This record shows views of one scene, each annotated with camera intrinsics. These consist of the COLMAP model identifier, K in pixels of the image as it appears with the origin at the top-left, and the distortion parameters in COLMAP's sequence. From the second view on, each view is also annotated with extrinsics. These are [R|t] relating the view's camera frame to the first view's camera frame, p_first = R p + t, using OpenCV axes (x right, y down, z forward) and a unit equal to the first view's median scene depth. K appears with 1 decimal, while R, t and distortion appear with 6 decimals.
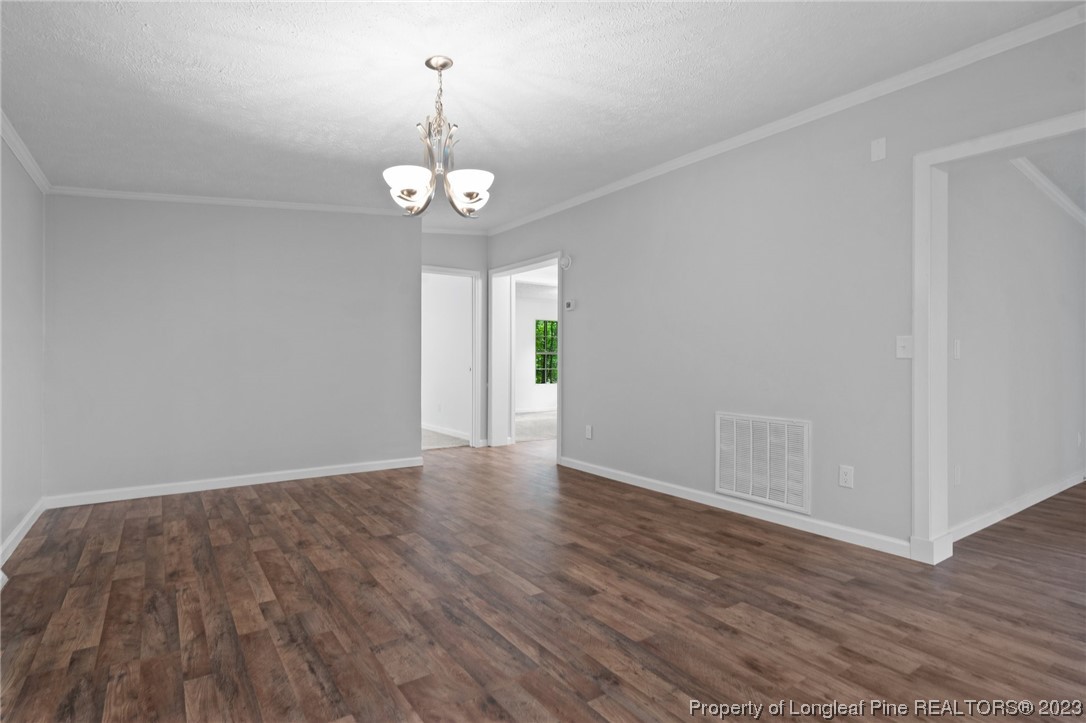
lens RADIAL K [[546.2, 0, 536.1], [0, 546.2, 360.3], [0, 0, 1]] dist [-0.000971, -0.001294]
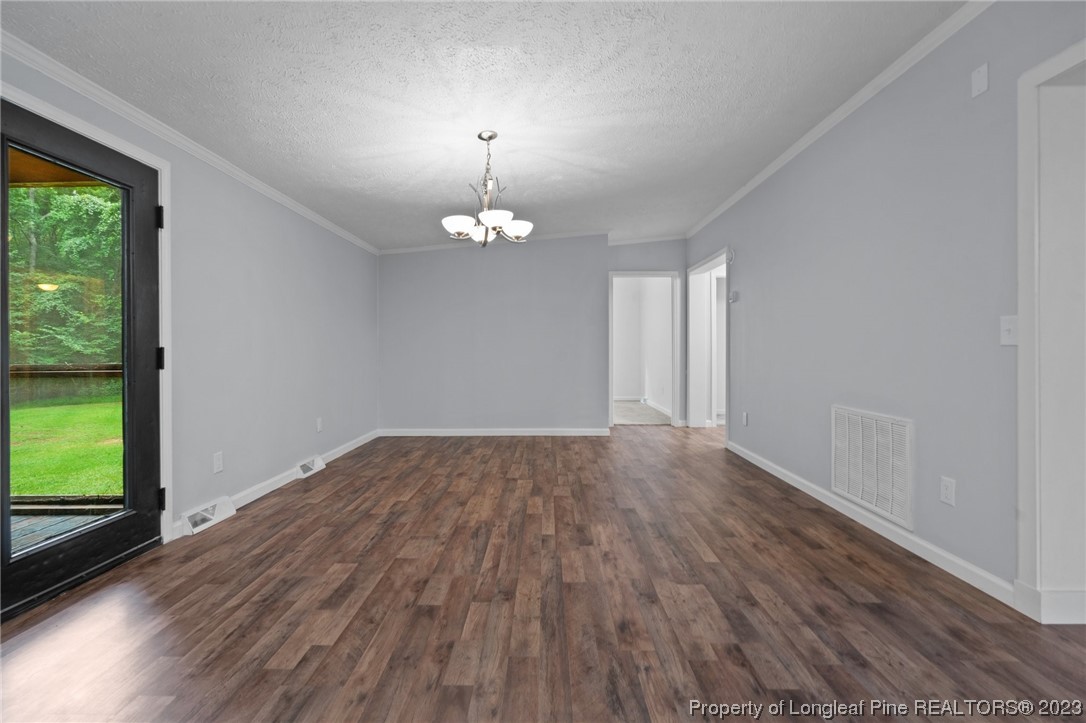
lens RADIAL K [[473.9, 0, 539.6], [0, 473.9, 350.9], [0, 0, 1]] dist [-0.005873, 0.000324]
pose [[0.816122, -0.002422, -0.577874, 0.624410], [0.003157, 0.999995, 0.000267, 0.002451], [0.577871, -0.002042, 0.816126, 0.096001]]
